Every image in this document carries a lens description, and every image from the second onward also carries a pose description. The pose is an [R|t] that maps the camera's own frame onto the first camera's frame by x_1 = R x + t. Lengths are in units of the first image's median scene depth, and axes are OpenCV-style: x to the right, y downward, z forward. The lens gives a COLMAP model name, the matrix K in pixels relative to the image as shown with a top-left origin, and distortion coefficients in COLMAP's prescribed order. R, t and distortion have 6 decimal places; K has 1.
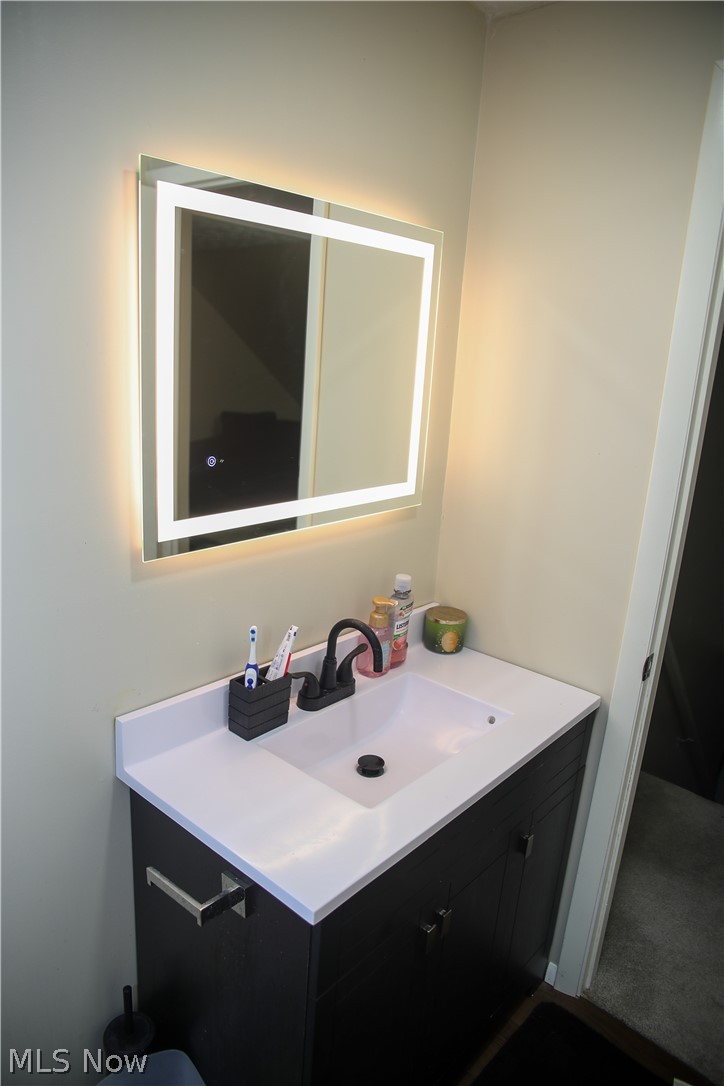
lens RADIAL K [[738.6, 0, 362.0], [0, 738.6, 543.0], [0, 0, 1]] dist [-0.004172, -0.001039]
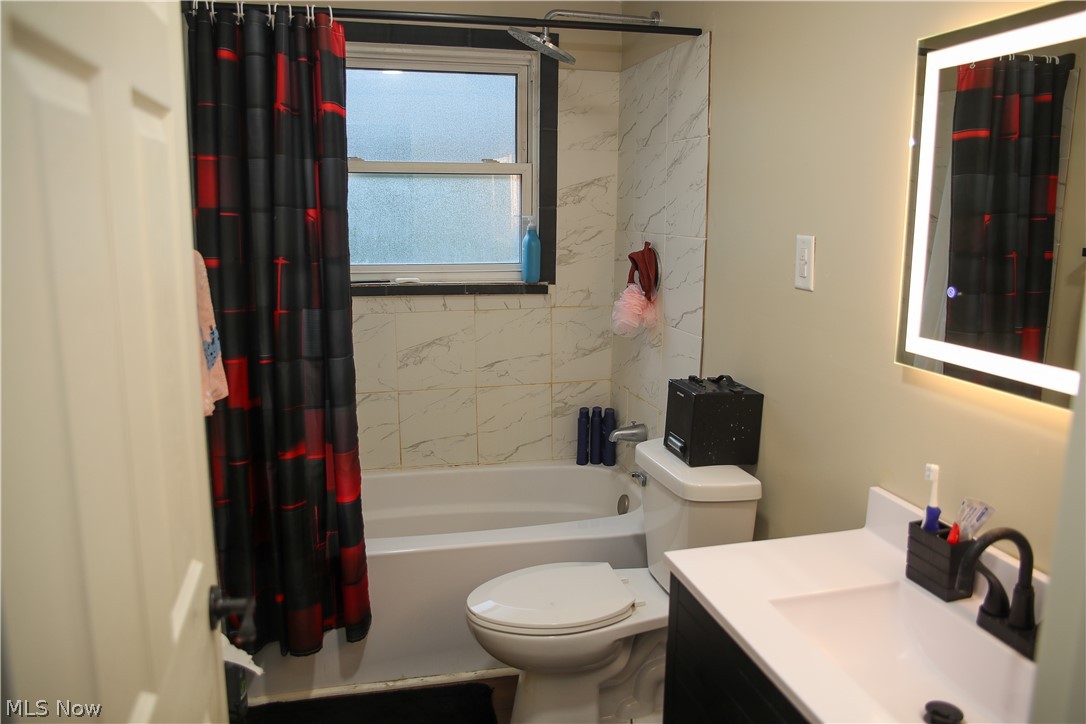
lens RADIAL K [[873.9, 0, 543.0], [0, 873.9, 362.0], [0, 0, 1]] dist [0.001695, 0.000869]
pose [[-0.560880, 0.093194, -0.822635, 1.141719], [-0.253586, 0.926545, 0.277863, -0.214694], [0.788104, 0.364456, -0.496048, 1.187463]]
